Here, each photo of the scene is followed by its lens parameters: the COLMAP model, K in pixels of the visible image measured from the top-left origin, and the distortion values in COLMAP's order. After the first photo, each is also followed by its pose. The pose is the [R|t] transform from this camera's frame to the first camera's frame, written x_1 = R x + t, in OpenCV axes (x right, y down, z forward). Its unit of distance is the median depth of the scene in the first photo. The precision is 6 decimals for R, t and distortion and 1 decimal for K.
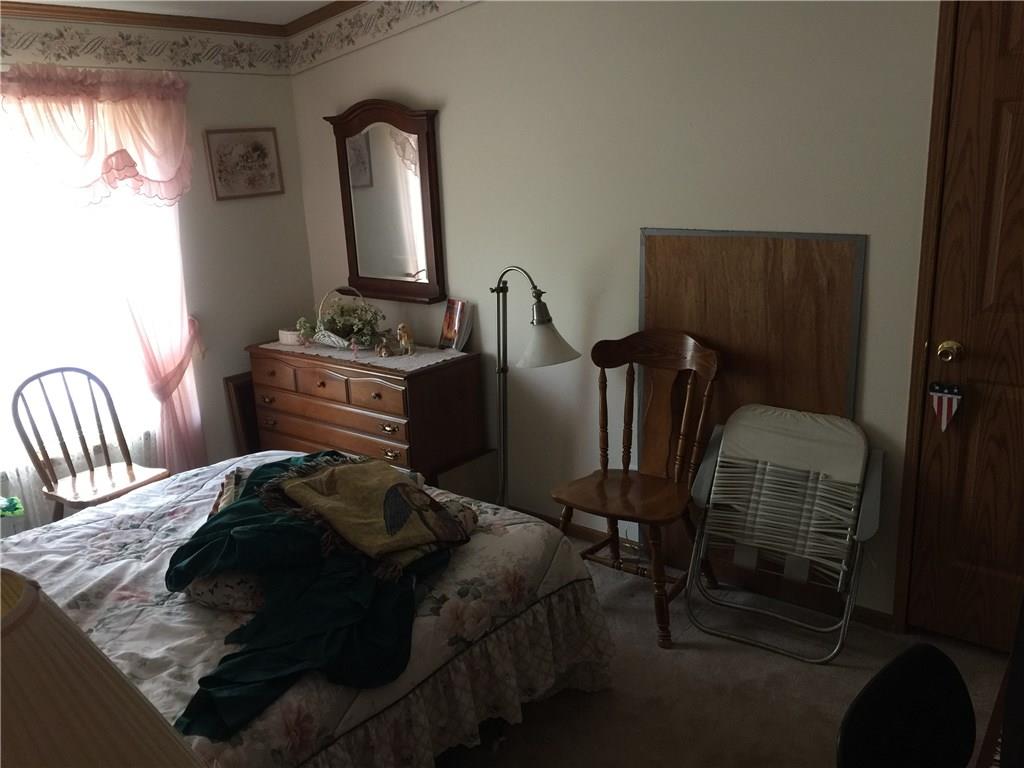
lens RADIAL K [[873.3, 0, 518.3], [0, 873.3, 384.3], [0, 0, 1]] dist [0.062259, -0.081031]
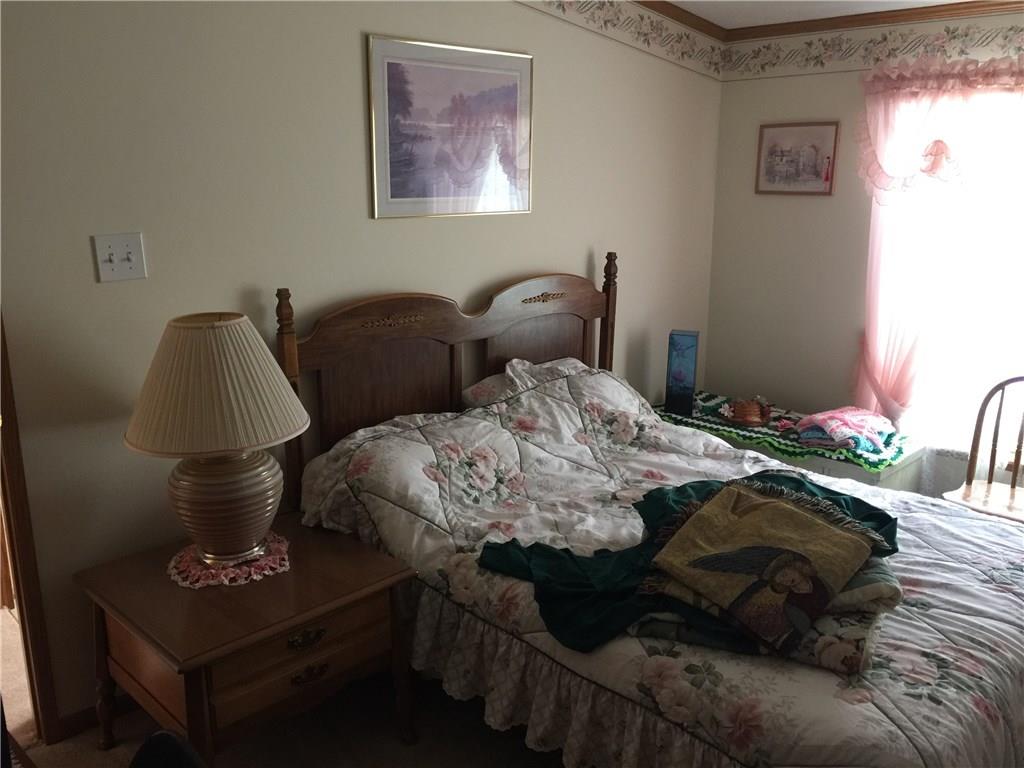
lens RADIAL K [[873.3, 0, 517.6], [0, 873.3, 384.7], [0, 0, 1]] dist [0.062259, -0.081031]
pose [[-0.125525, 0.283740, -0.950650, 0.684925], [-0.261542, 0.914867, 0.307594, -0.234830], [0.956995, 0.287246, -0.040629, 0.766084]]
